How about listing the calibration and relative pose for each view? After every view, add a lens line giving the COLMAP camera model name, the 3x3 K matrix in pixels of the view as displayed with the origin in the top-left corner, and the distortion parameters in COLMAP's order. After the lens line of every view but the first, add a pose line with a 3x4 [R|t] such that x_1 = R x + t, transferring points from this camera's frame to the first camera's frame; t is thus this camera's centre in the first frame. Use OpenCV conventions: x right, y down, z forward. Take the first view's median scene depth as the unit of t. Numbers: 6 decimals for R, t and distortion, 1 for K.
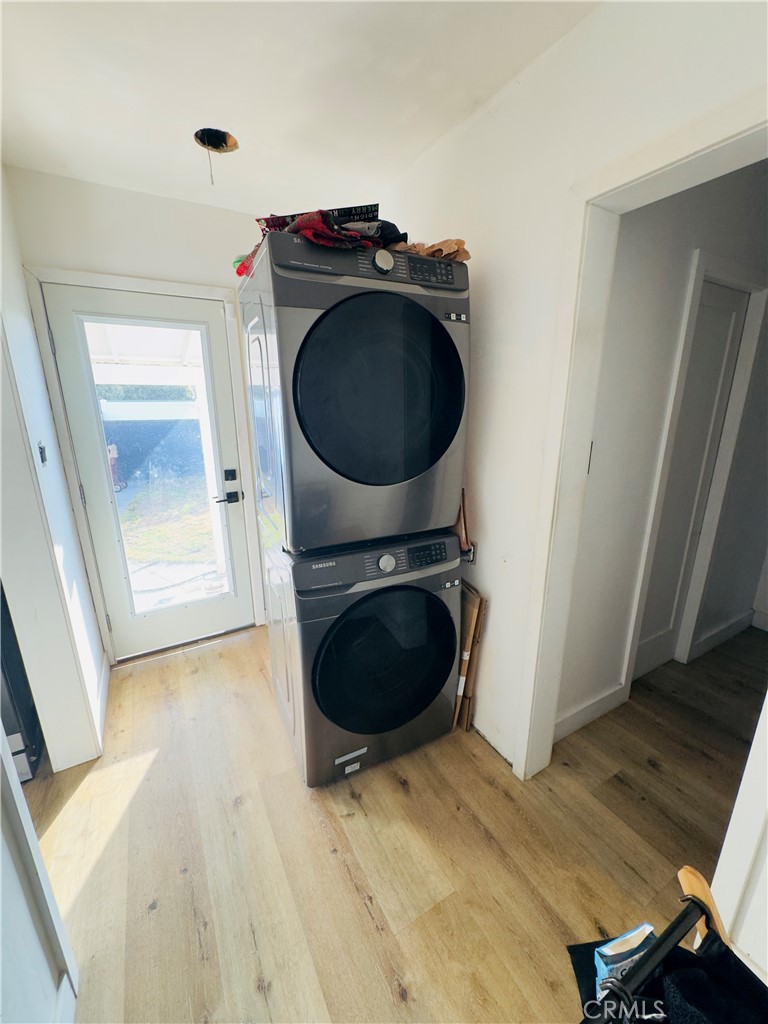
lens RADIAL K [[411.3, 0, 384.2], [0, 411.3, 512.1], [0, 0, 1]] dist [-0.001814, 0.000086]
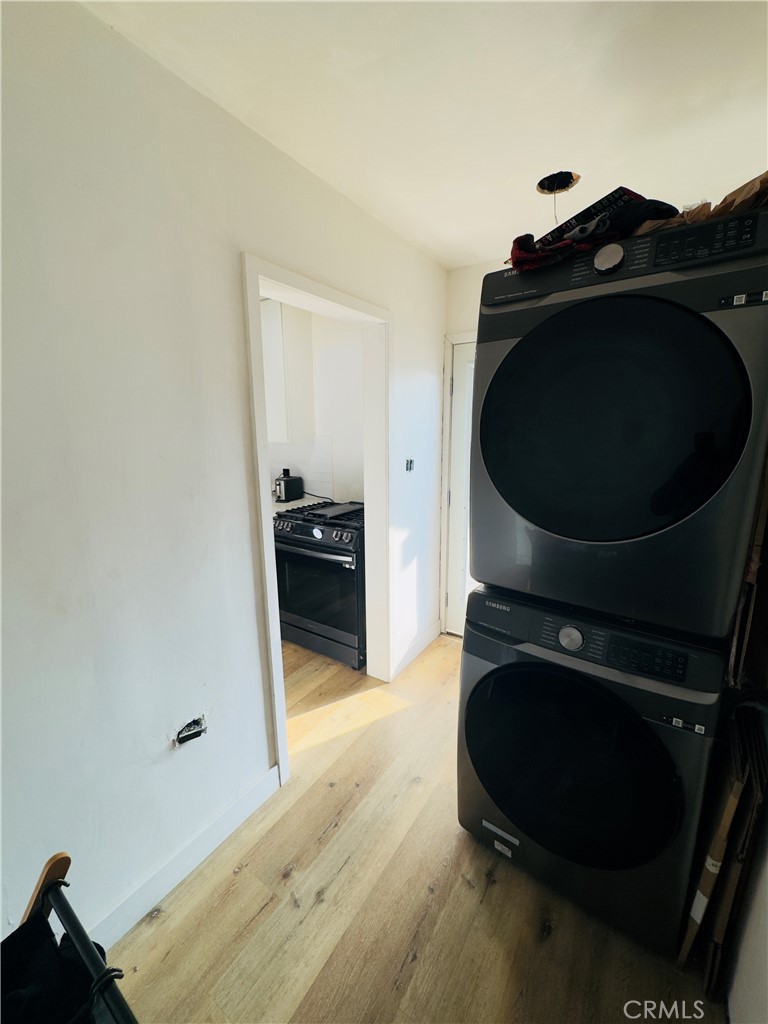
lens RADIAL K [[411.3, 0, 384.2], [0, 411.3, 512.1], [0, 0, 1]] dist [-0.001814, 0.000086]
pose [[0.442321, 0.184380, -0.877699, 0.500799], [-0.230345, 0.969166, 0.087510, -0.096762], [0.866771, 0.163466, 0.471154, 0.291349]]
